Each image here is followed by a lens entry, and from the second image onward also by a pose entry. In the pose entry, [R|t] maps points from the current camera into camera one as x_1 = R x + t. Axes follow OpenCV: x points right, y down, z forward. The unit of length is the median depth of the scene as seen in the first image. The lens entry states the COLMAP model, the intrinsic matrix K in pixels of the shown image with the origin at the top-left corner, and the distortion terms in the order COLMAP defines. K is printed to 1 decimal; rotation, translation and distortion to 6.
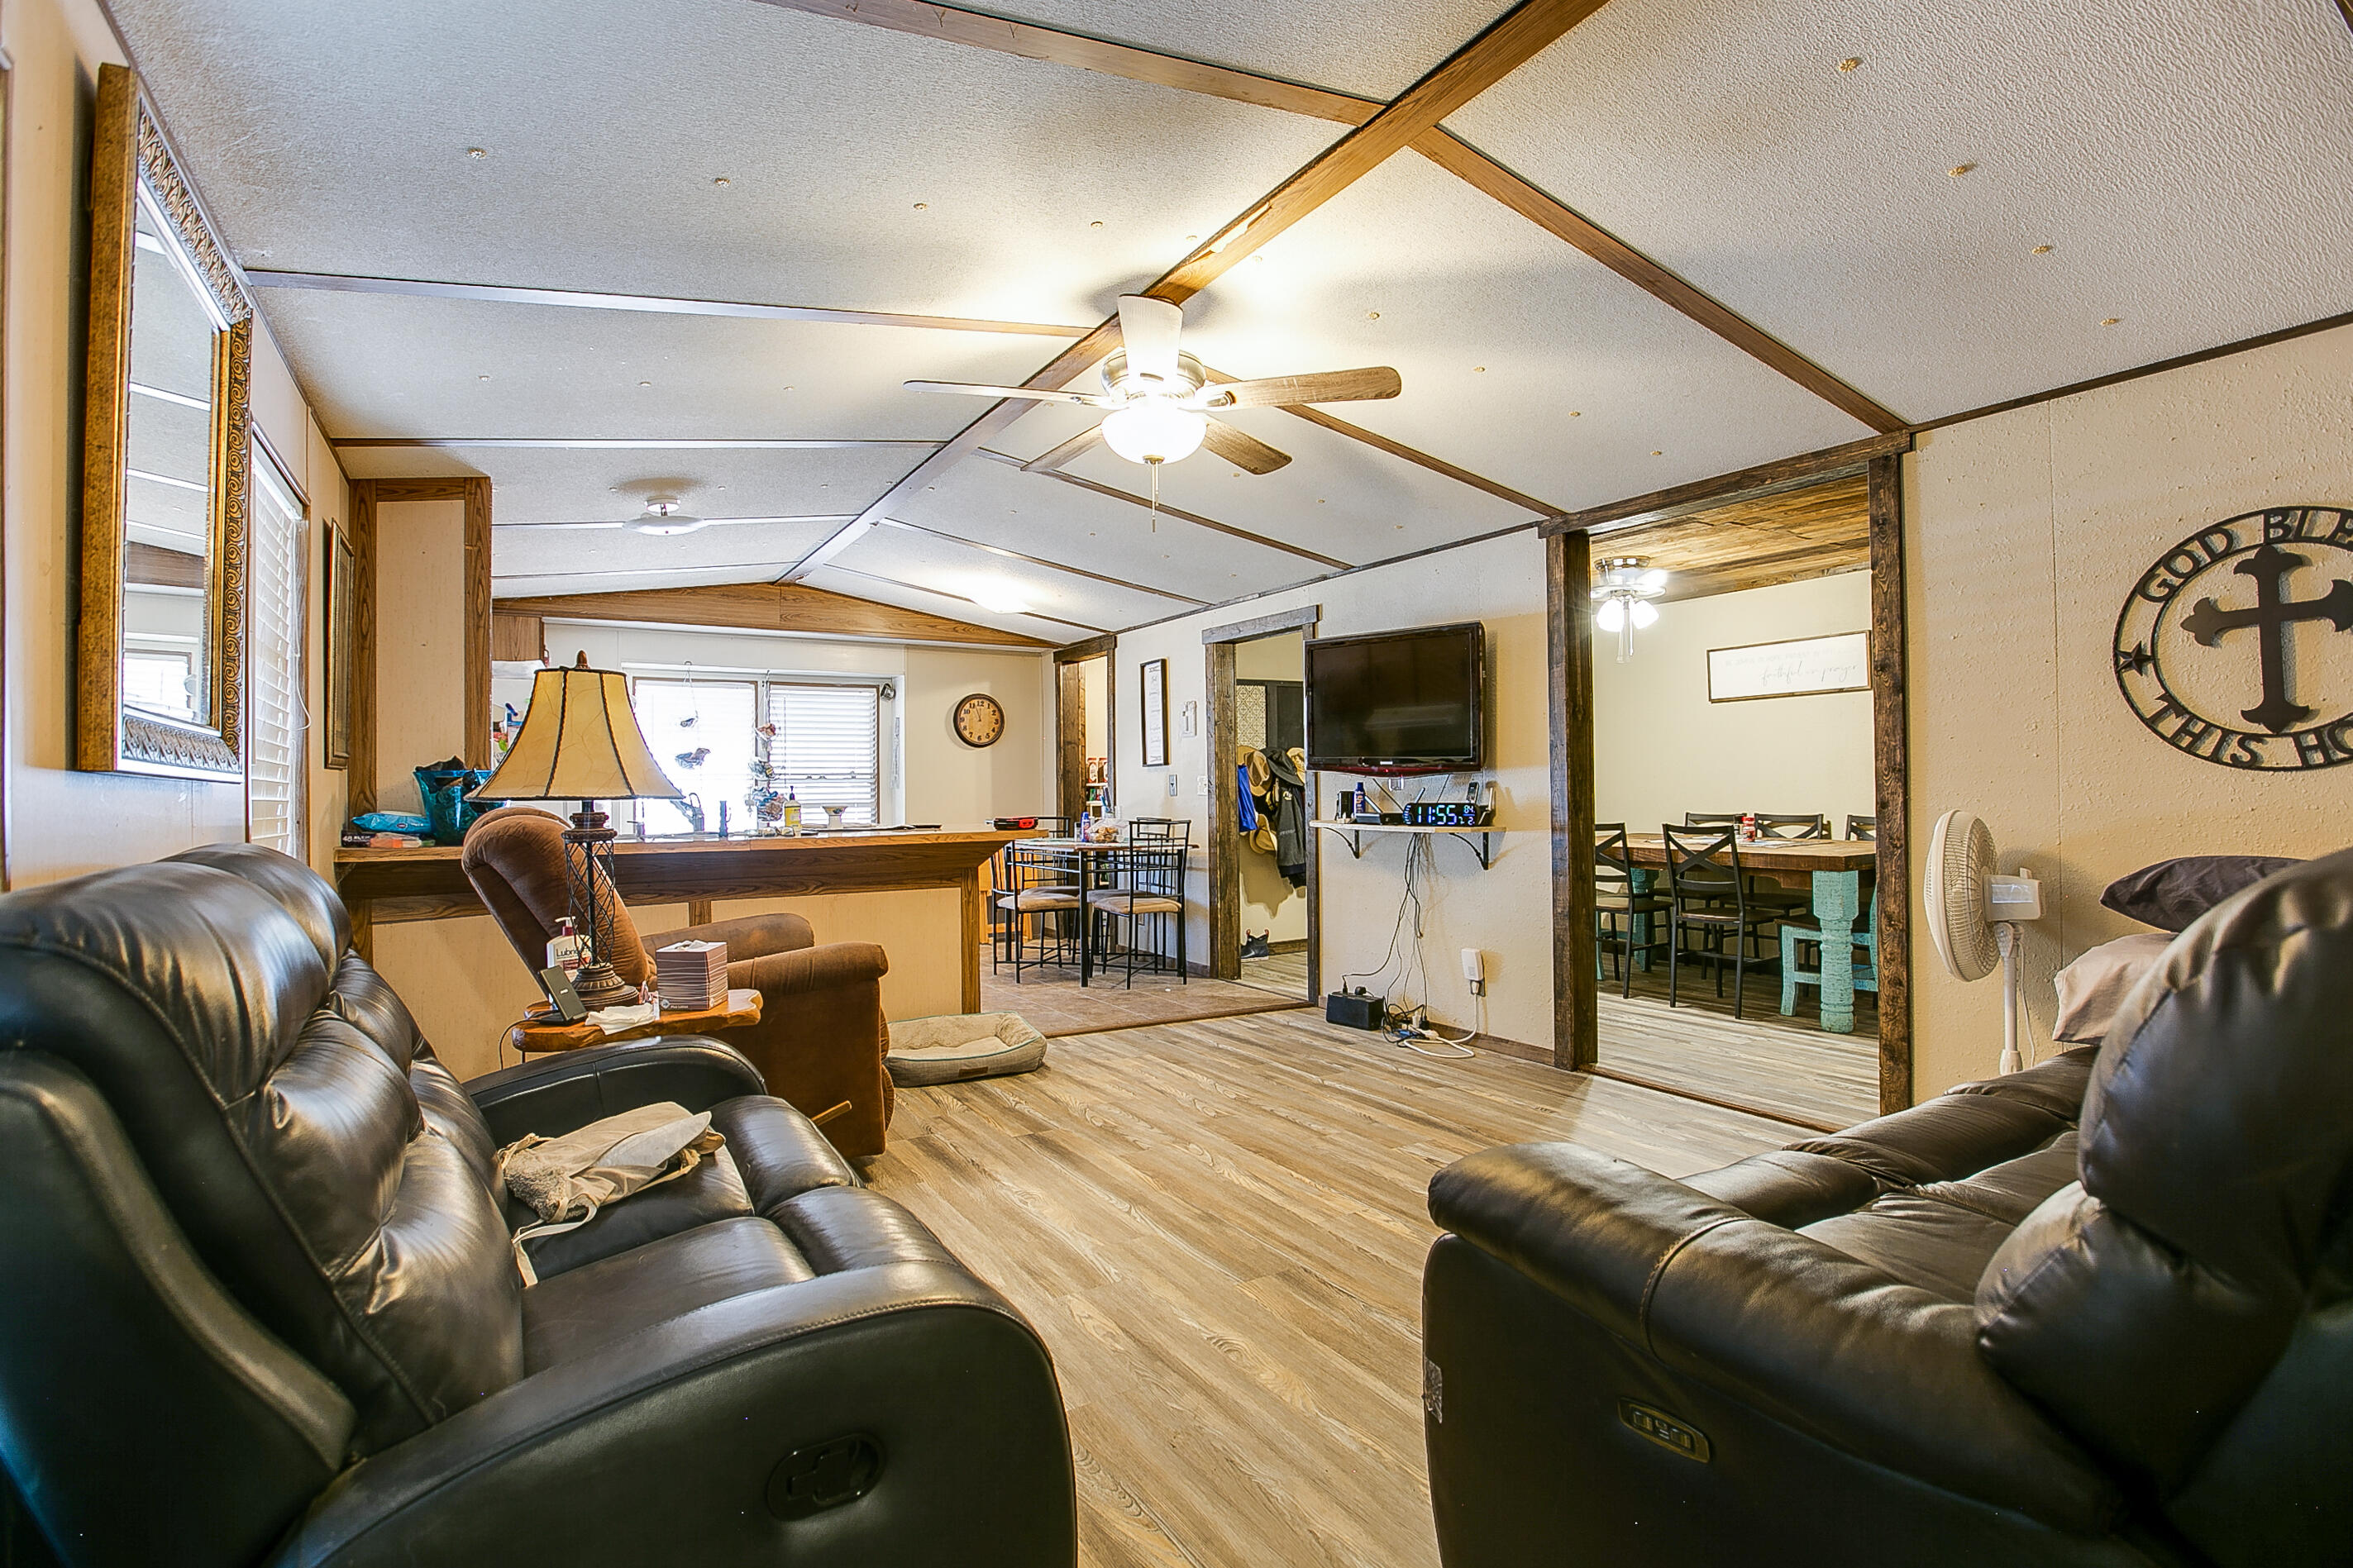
lens RADIAL K [[1112.2, 0, 1184.7], [0, 1112.2, 811.0], [0, 0, 1]] dist [-0.045551, 0.013701]
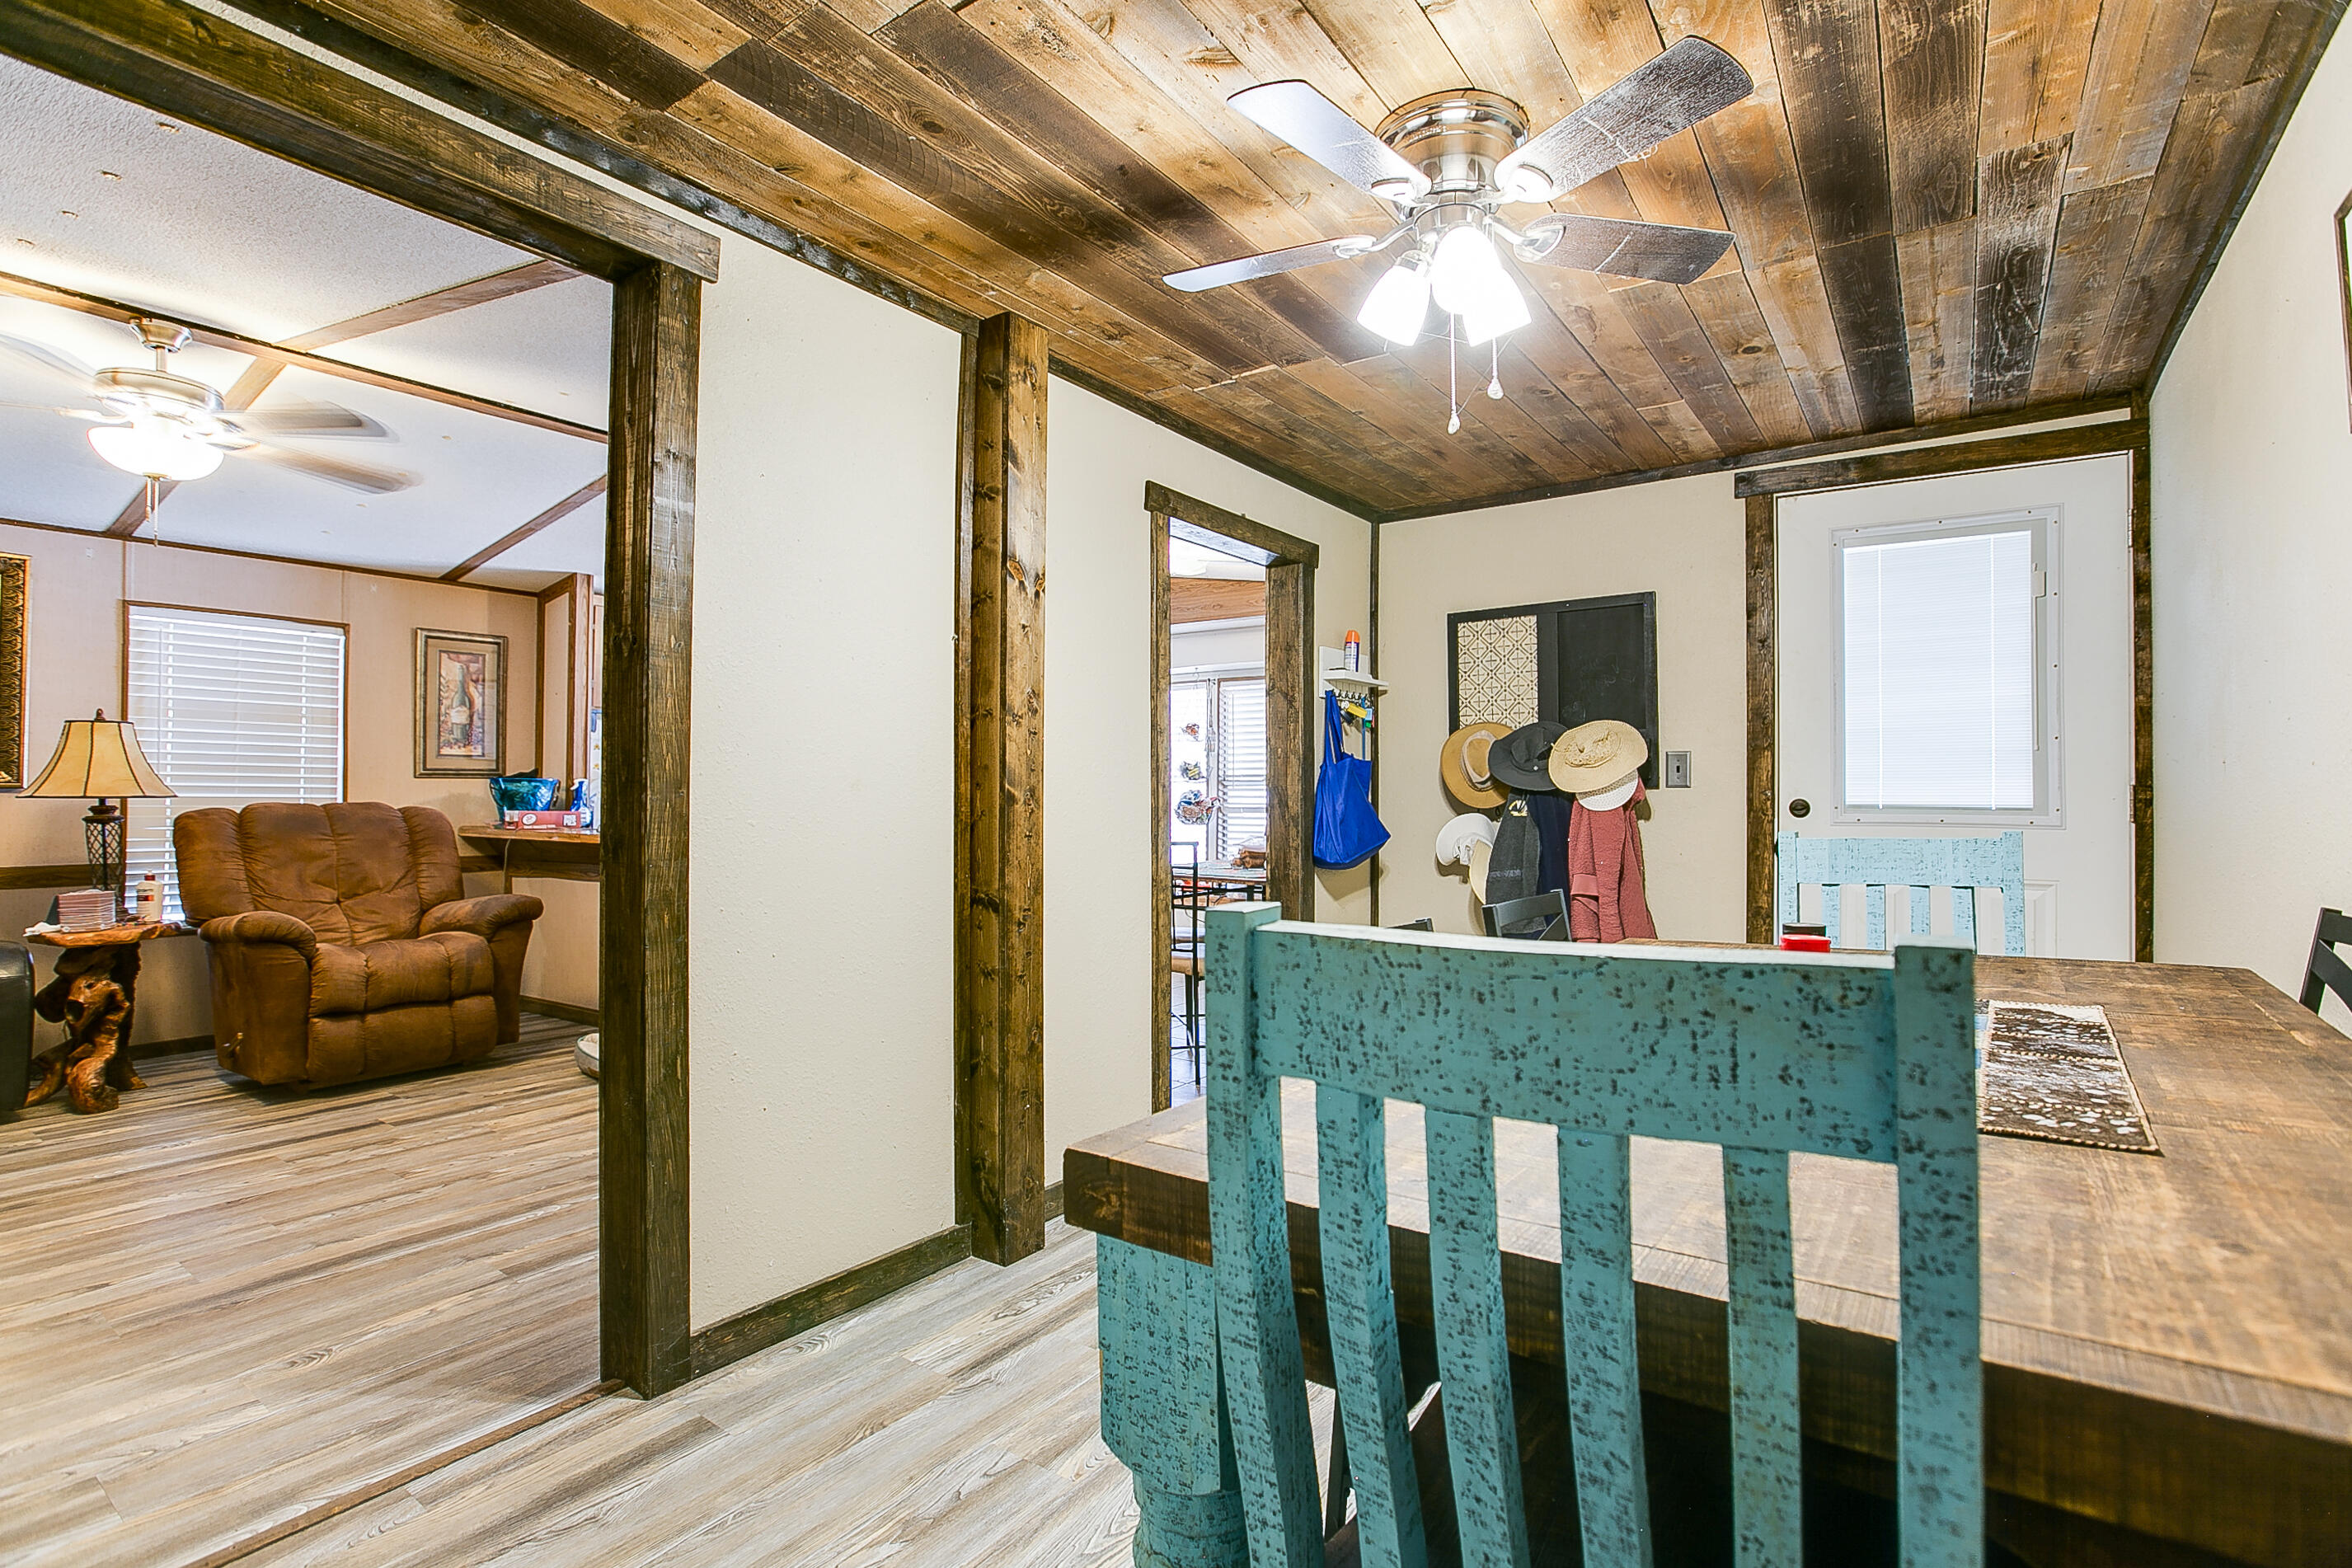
lens RADIAL K [[1111.9, 0, 1179.3], [0, 1111.9, 782.6], [0, 0, 1]] dist [-0.045551, 0.013701]
pose [[0.392719, -0.001709, -0.919657, 1.101185], [-0.021686, 0.999703, -0.011119, -0.034525], [0.919403, 0.024310, 0.392565, 1.281016]]
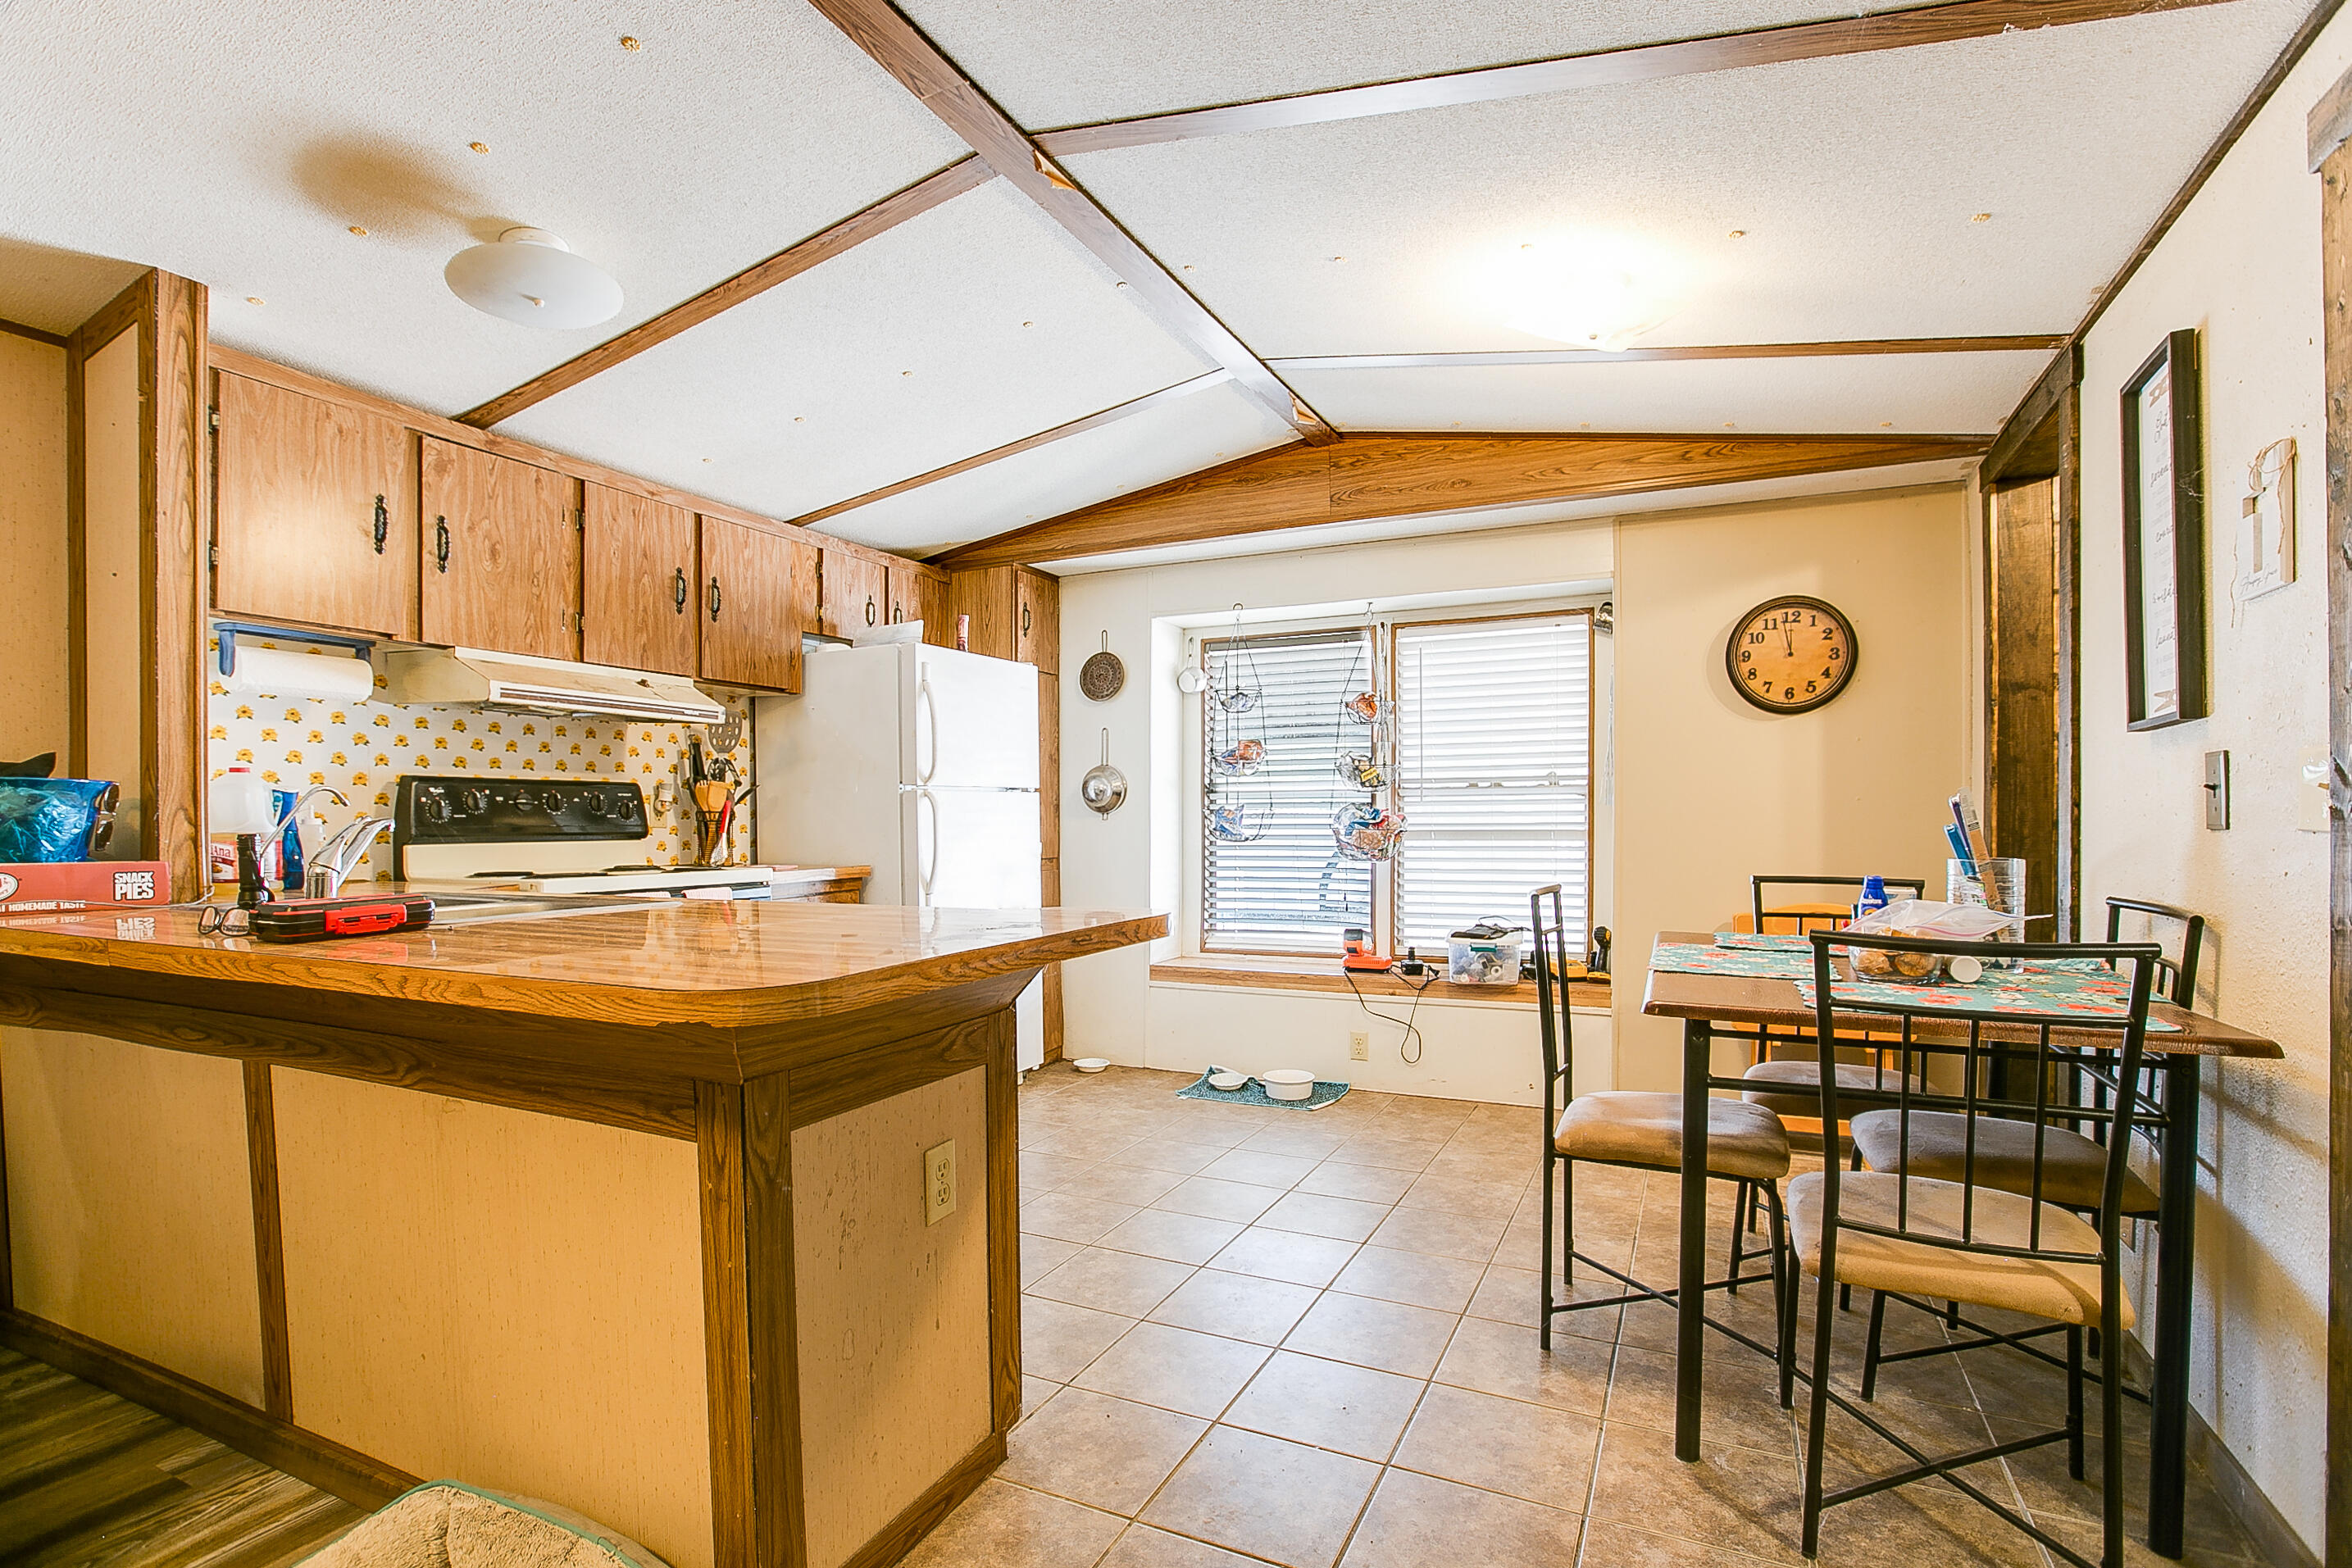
lens RADIAL K [[1111.8, 0, 1187.8], [0, 1111.8, 818.1], [0, 0, 1]] dist [-0.045551, 0.013701]
pose [[0.535415, 0.008021, -0.844551, 0.147727], [-0.014003, 0.999902, 0.000619, -0.025550], [0.844473, 0.011495, 0.535475, 1.273488]]
